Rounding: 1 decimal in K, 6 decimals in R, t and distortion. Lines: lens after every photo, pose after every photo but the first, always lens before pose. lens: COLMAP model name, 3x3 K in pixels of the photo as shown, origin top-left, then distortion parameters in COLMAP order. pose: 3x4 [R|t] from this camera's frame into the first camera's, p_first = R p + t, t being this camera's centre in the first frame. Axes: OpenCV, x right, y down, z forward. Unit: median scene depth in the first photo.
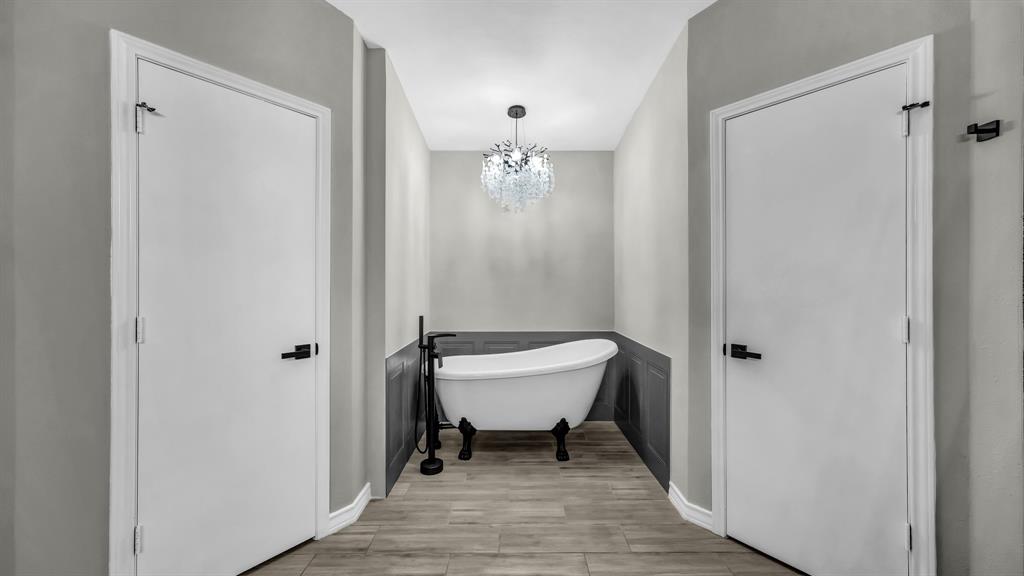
lens RADIAL K [[379.7, 0, 507.0], [0, 379.7, 283.6], [0, 0, 1]] dist [0.001436, 0.000370]
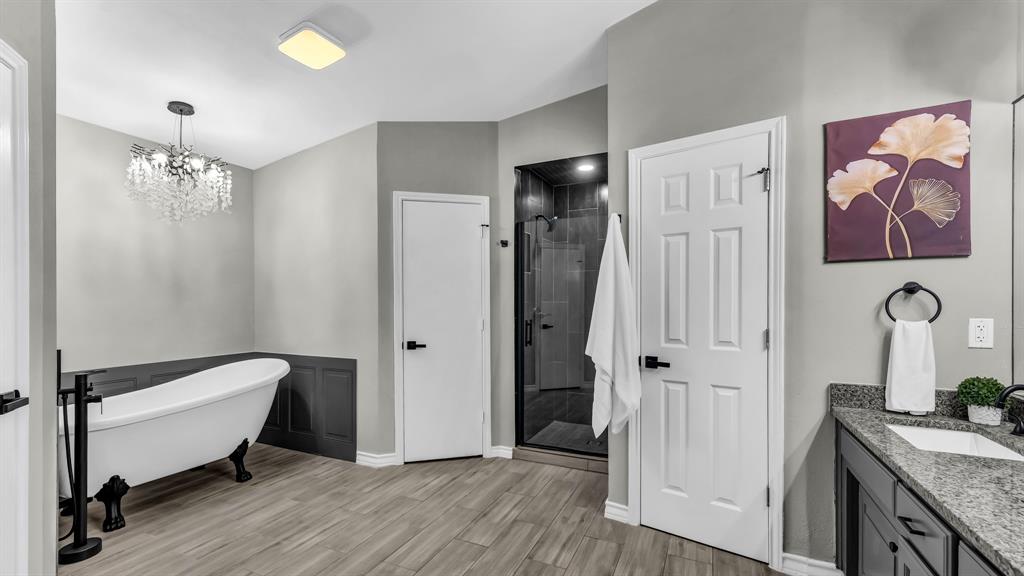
lens RADIAL K [[426.8, 0, 512.8], [0, 426.8, 302.0], [0, 0, 1]] dist [-0.000436, -0.000136]
pose [[0.431176, 0.001271, 0.902267, -0.621788], [0.001255, 0.999997, -0.002008, -0.002456], [-0.902267, 0.001998, 0.431173, -0.132290]]
